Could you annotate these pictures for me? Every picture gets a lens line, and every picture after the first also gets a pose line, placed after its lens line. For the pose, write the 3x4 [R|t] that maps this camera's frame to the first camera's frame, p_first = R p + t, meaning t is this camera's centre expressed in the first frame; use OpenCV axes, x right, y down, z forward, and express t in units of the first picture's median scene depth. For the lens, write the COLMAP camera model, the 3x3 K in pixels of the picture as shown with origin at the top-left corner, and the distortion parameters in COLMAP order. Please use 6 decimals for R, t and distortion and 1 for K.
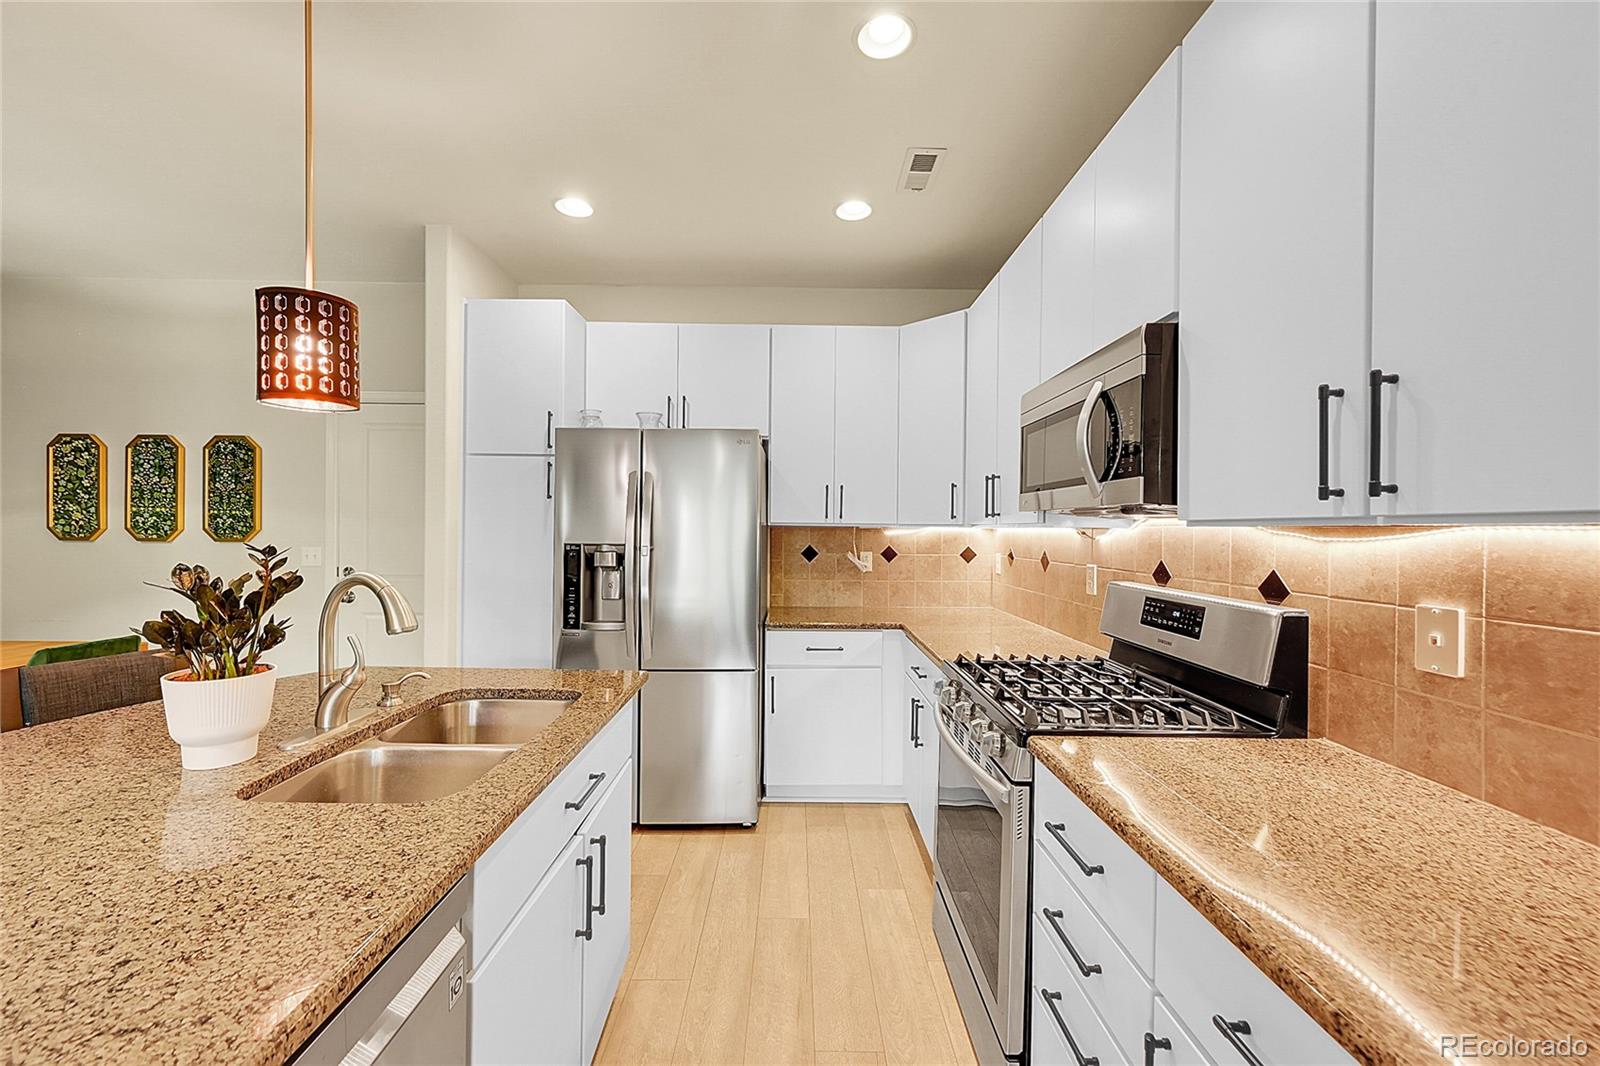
lens RADIAL K [[630.5, 0, 800.0], [0, 630.5, 534.4], [0, 0, 1]] dist [-0.003307, 0.000917]
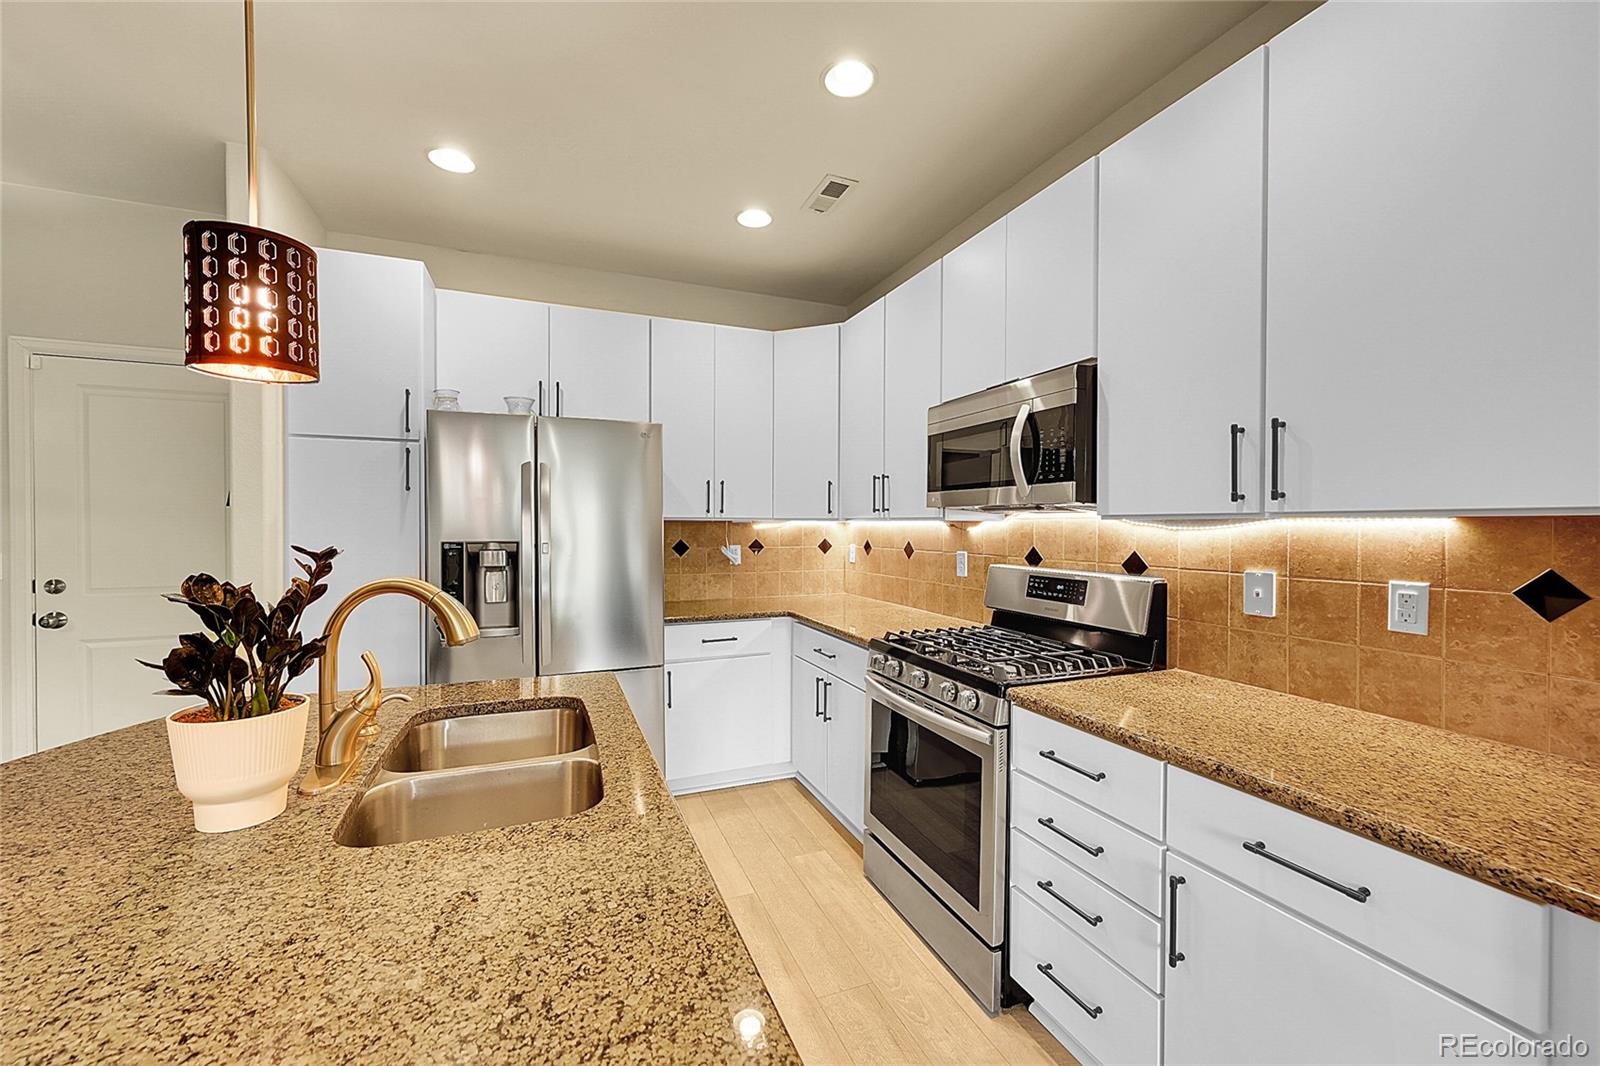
lens RADIAL K [[630.5, 0, 798.6], [0, 630.5, 533.7], [0, 0, 1]] dist [-0.003307, 0.000917]
pose [[0.929040, -0.012804, 0.369758, -0.357749], [0.009578, 0.999898, 0.010560, -0.002206], [-0.369856, -0.006270, 0.929068, -0.002752]]
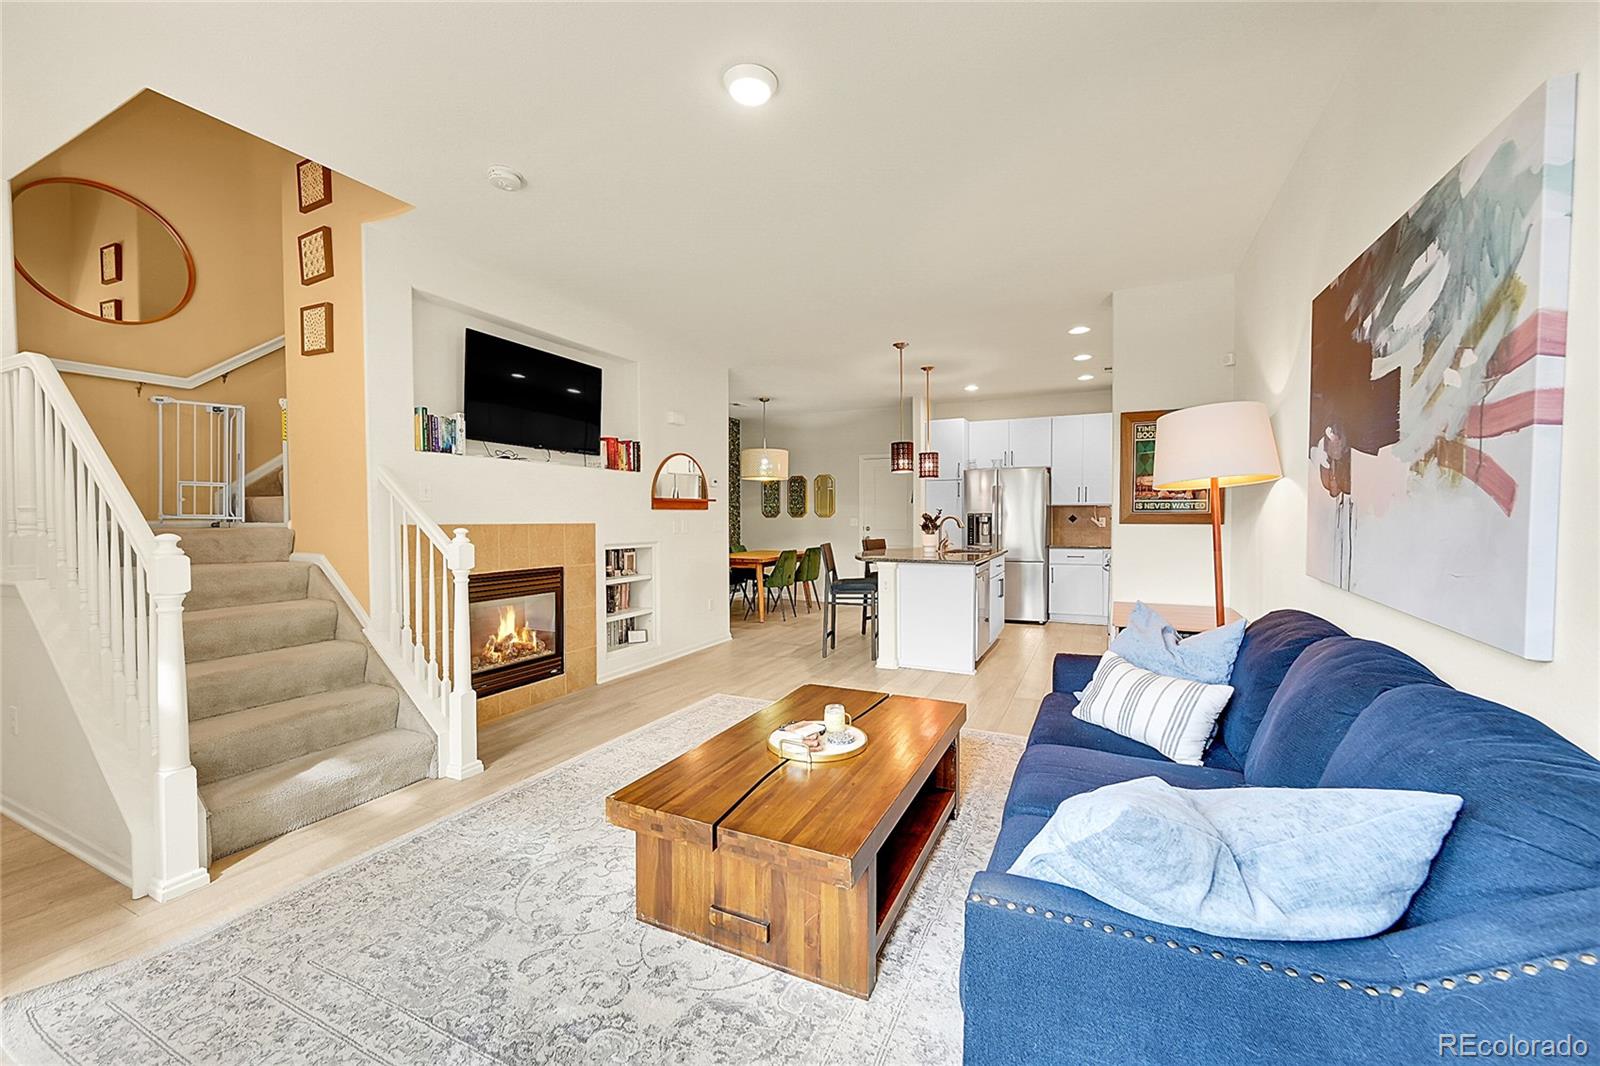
lens RADIAL K [[630.5, 0, 792.3], [0, 630.5, 532.3], [0, 0, 1]] dist [-0.003307, 0.000917]
pose [[0.893540, -0.003858, -0.448966, 0.246716], [0.009179, 0.999911, 0.009674, 0.093264], [0.448889, -0.012765, 0.893496, -2.626900]]
